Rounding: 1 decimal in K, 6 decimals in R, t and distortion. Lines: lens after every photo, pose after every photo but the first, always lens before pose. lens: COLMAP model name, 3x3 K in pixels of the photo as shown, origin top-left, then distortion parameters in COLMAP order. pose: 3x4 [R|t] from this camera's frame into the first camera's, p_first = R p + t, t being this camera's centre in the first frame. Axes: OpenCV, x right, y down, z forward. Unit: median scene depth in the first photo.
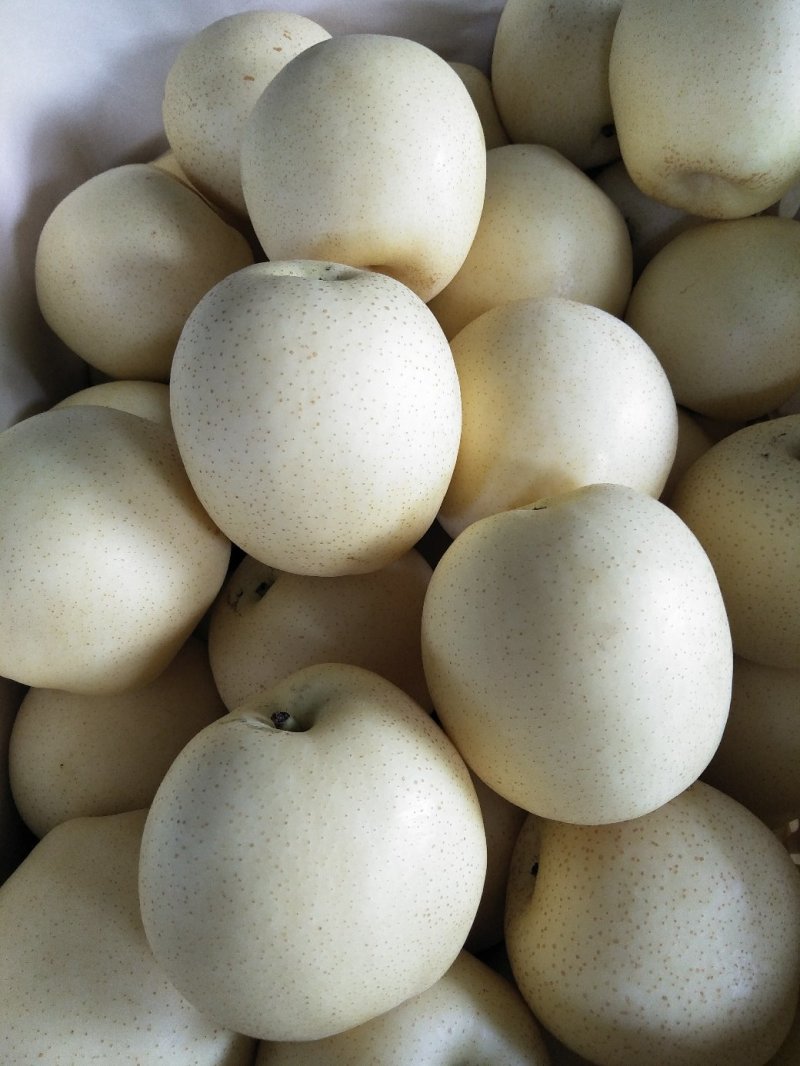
lens RADIAL K [[817.3, 0, 400.0], [0, 817.3, 533.0], [0, 0, 1]] dist [0.001959, -0.008070]
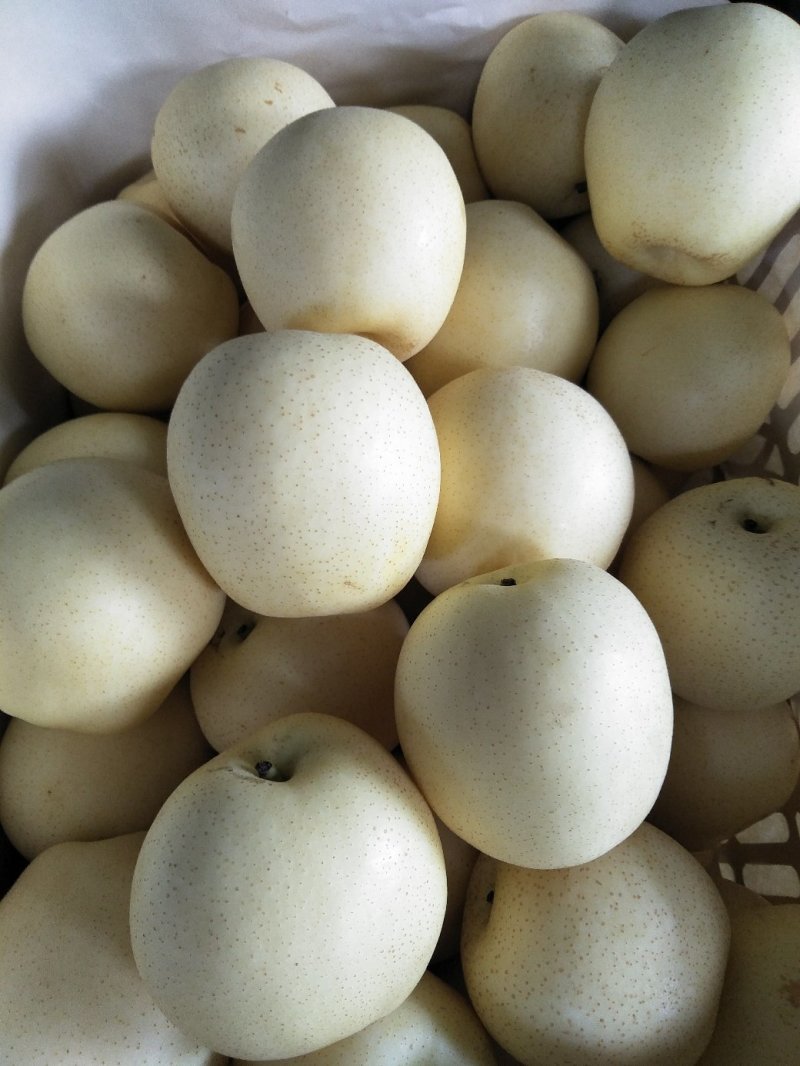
lens RADIAL K [[822.0, 0, 402.9], [0, 822.0, 529.1], [0, 0, 1]] dist [0.000627, -0.012124]
pose [[0.998266, 0.028058, 0.051740, -0.024426], [-0.029810, 0.998997, 0.033401, -0.120937], [-0.050750, -0.034885, 0.998102, -0.082368]]
